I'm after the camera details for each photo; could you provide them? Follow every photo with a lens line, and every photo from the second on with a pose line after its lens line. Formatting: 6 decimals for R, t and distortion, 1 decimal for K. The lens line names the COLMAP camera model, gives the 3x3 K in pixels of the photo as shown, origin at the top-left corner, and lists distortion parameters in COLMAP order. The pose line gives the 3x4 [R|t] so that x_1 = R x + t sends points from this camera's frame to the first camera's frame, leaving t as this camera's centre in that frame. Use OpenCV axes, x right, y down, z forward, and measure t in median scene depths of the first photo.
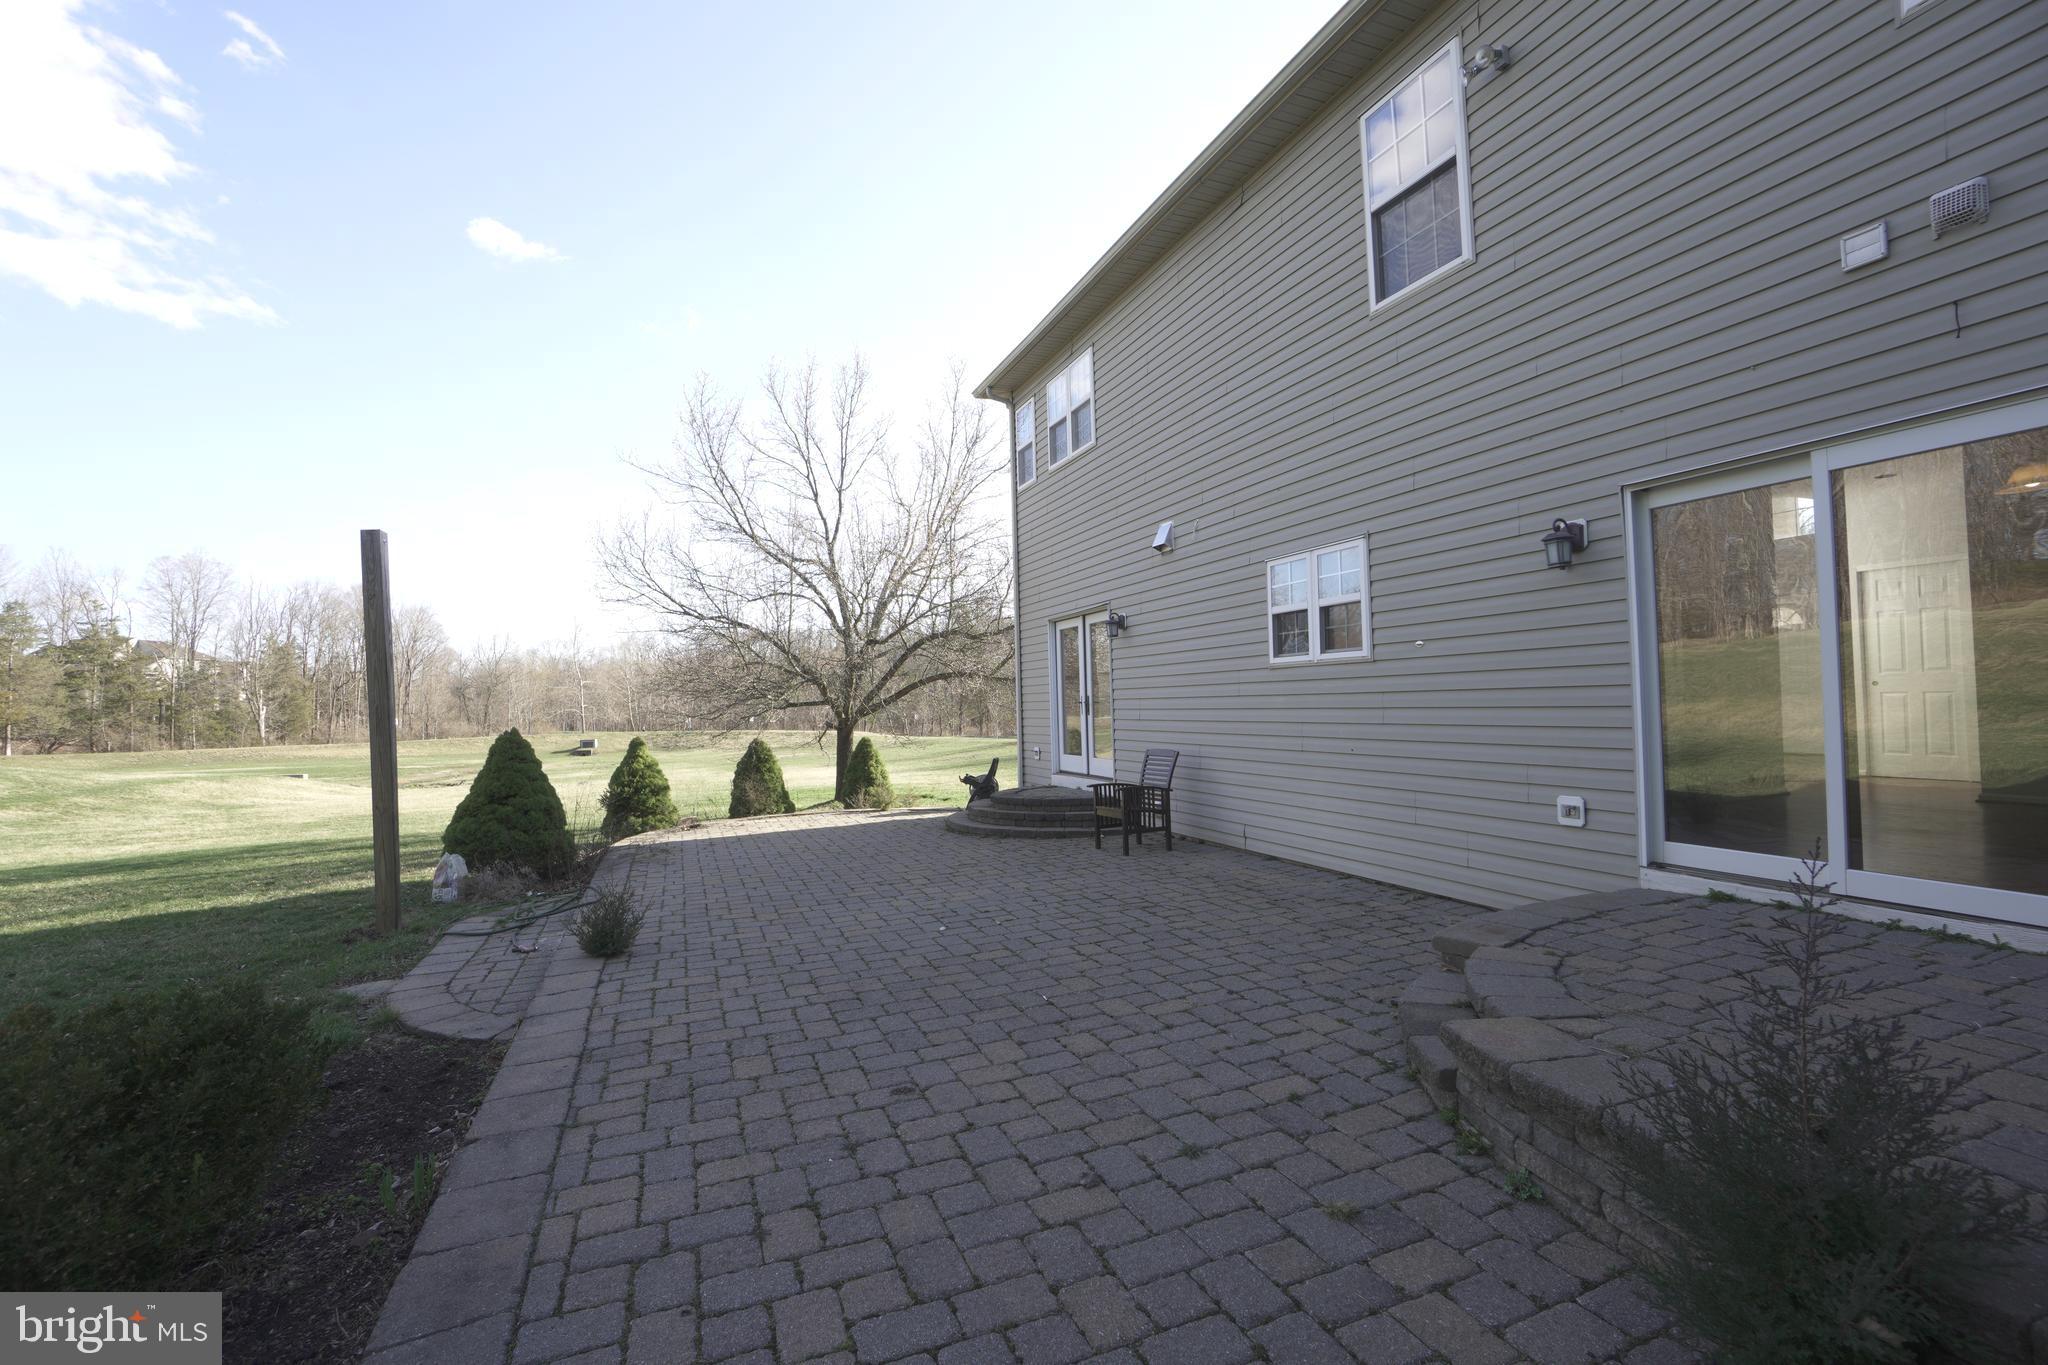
lens RADIAL K [[895.1, 0, 1030.2], [0, 895.1, 679.5], [0, 0, 1]] dist [-0.039751, 0.000025]
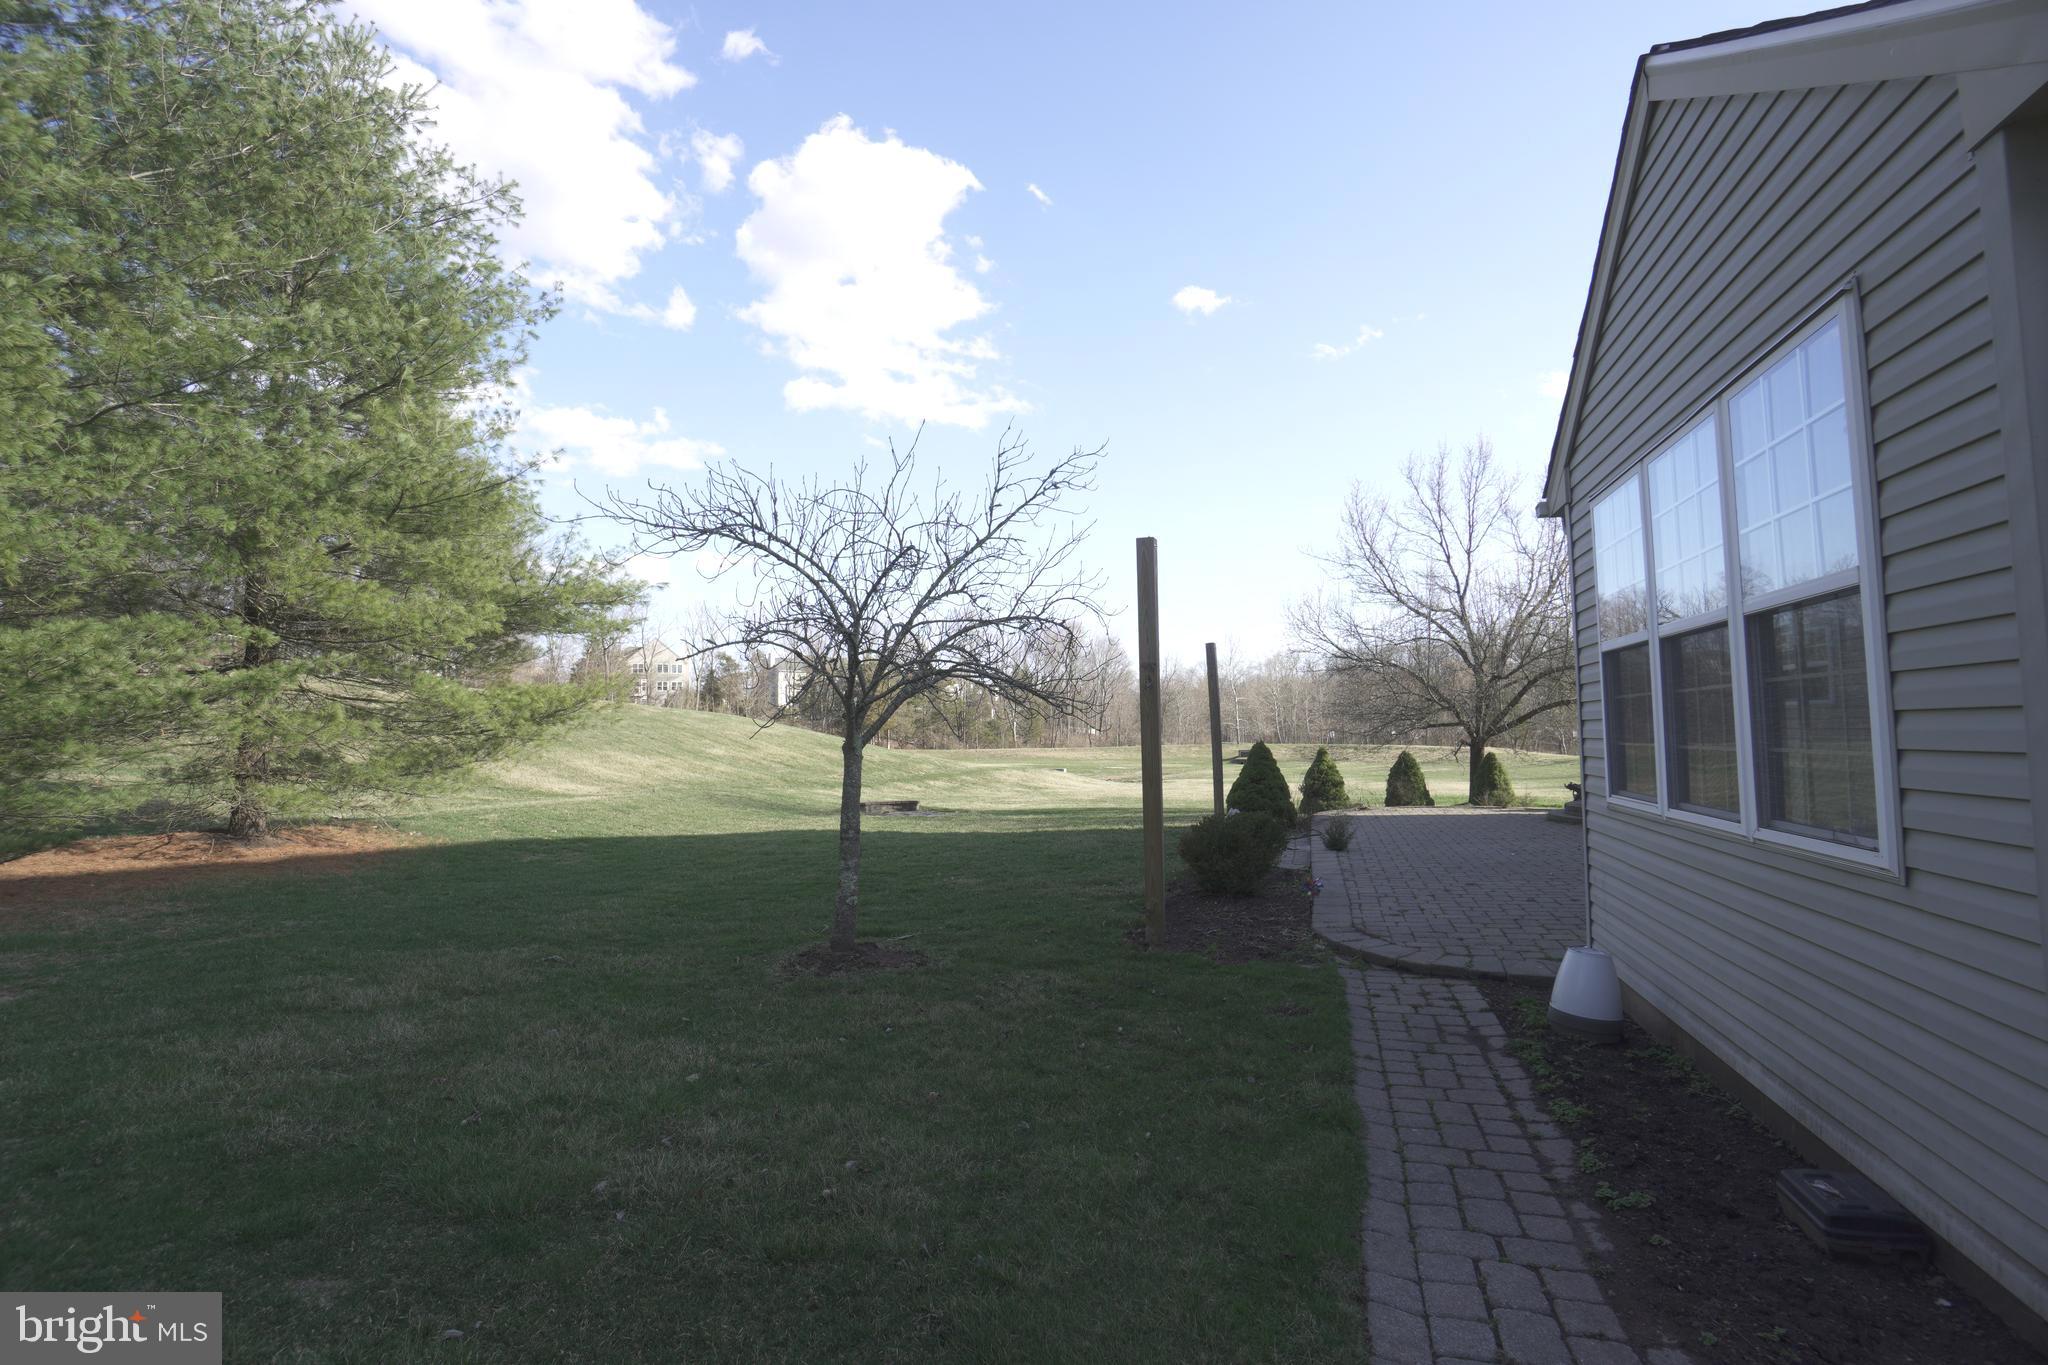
lens RADIAL K [[895.1, 0, 1030.2], [0, 895.1, 679.5], [0, 0, 1]] dist [-0.039751, 0.000025]
pose [[0.771850, -0.018890, -0.635523, 0.102238], [0.008948, 0.999782, -0.018850, -0.019964], [0.635741, 0.008863, 0.771851, -0.360850]]
